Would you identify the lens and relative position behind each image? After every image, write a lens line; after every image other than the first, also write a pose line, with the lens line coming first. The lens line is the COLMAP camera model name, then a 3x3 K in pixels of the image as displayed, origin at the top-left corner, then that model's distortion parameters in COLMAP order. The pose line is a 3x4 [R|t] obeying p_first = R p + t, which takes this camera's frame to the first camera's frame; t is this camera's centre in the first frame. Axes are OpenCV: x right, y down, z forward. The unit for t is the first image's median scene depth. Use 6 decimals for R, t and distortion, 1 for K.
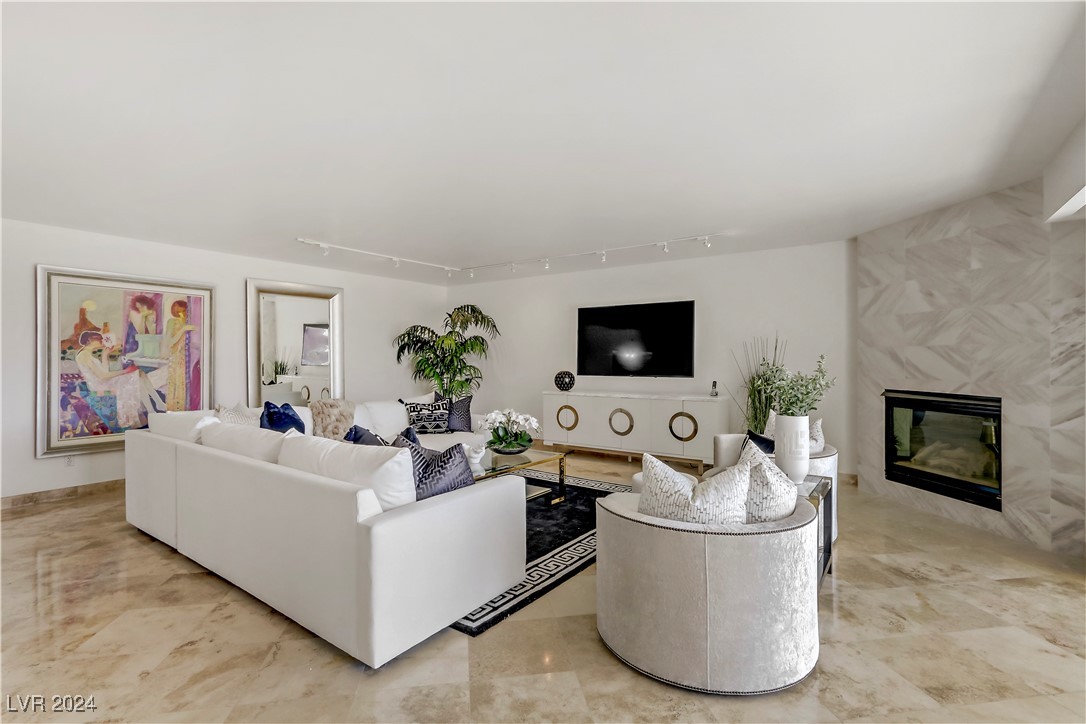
lens RADIAL K [[494.0, 0, 539.3], [0, 494.0, 359.1], [0, 0, 1]] dist [-0.012124, -0.000304]
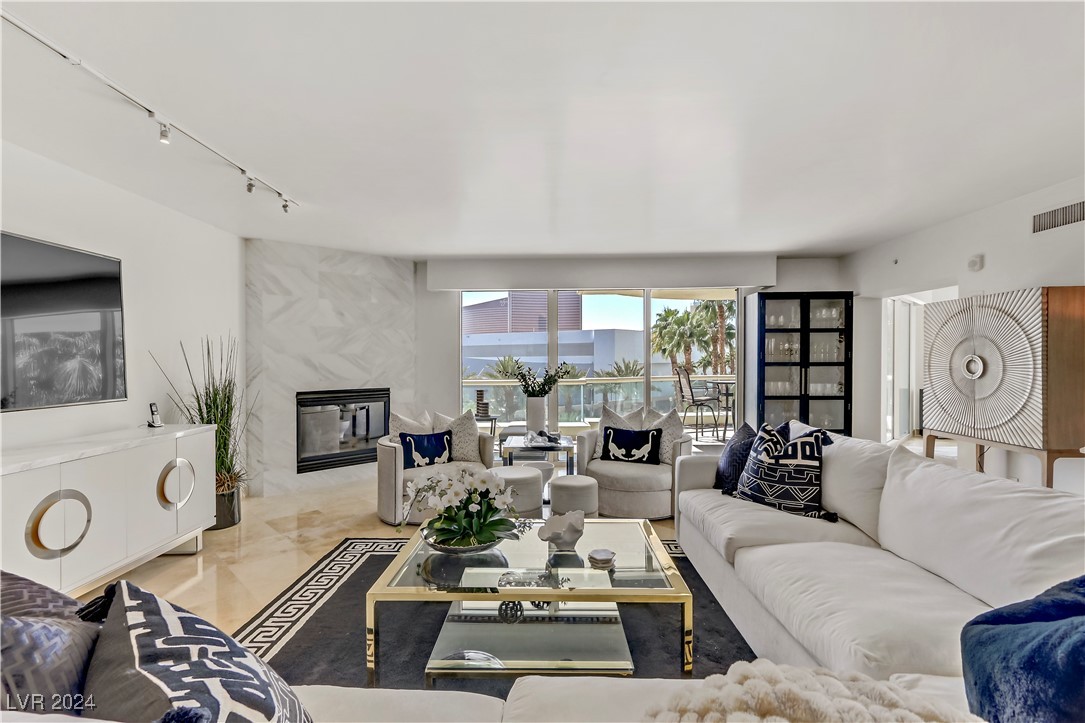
lens RADIAL K [[493.6, 0, 538.9], [0, 493.6, 358.6], [0, 0, 1]] dist [-0.012124, -0.000304]
pose [[-0.567268, 0.011311, 0.823455, -0.564205], [0.011385, 0.999918, -0.005892, -0.000744], [-0.823454, 0.006033, -0.567351, 1.309172]]
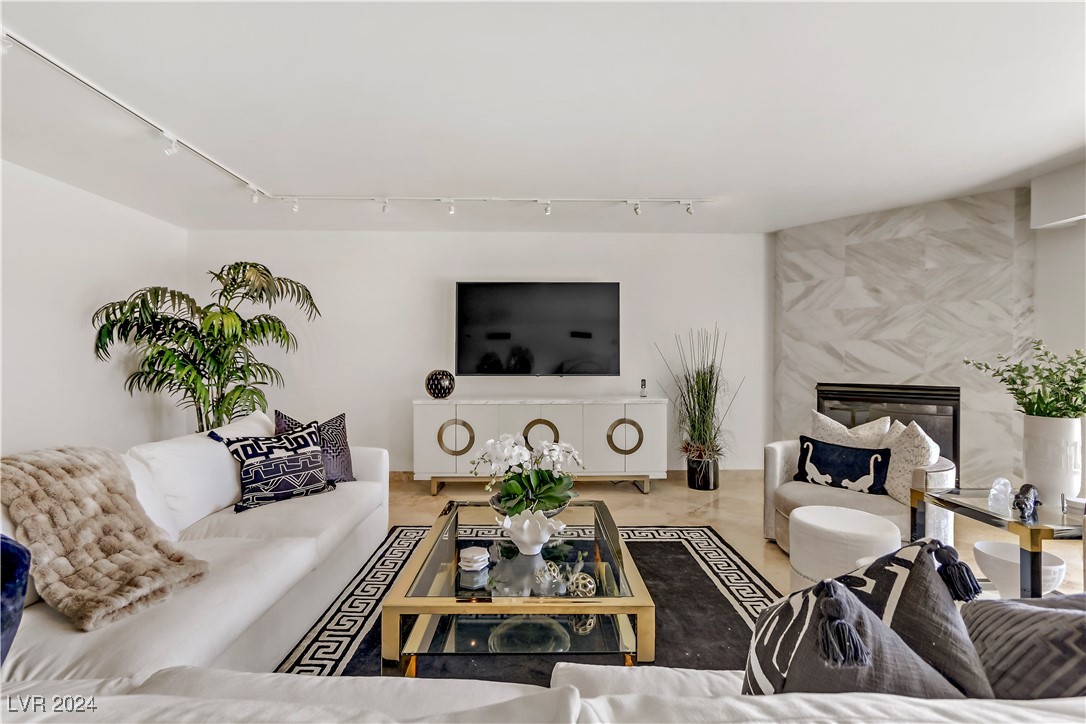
lens RADIAL K [[487.5, 0, 532.5], [0, 487.5, 361.5], [0, 0, 1]] dist [-0.009147, -0.000159]
pose [[0.807822, 0.000435, 0.589427, -0.405937], [-0.000527, 1.000000, -0.000017, 0.019534], [-0.589427, -0.000297, 0.807822, 0.596222]]
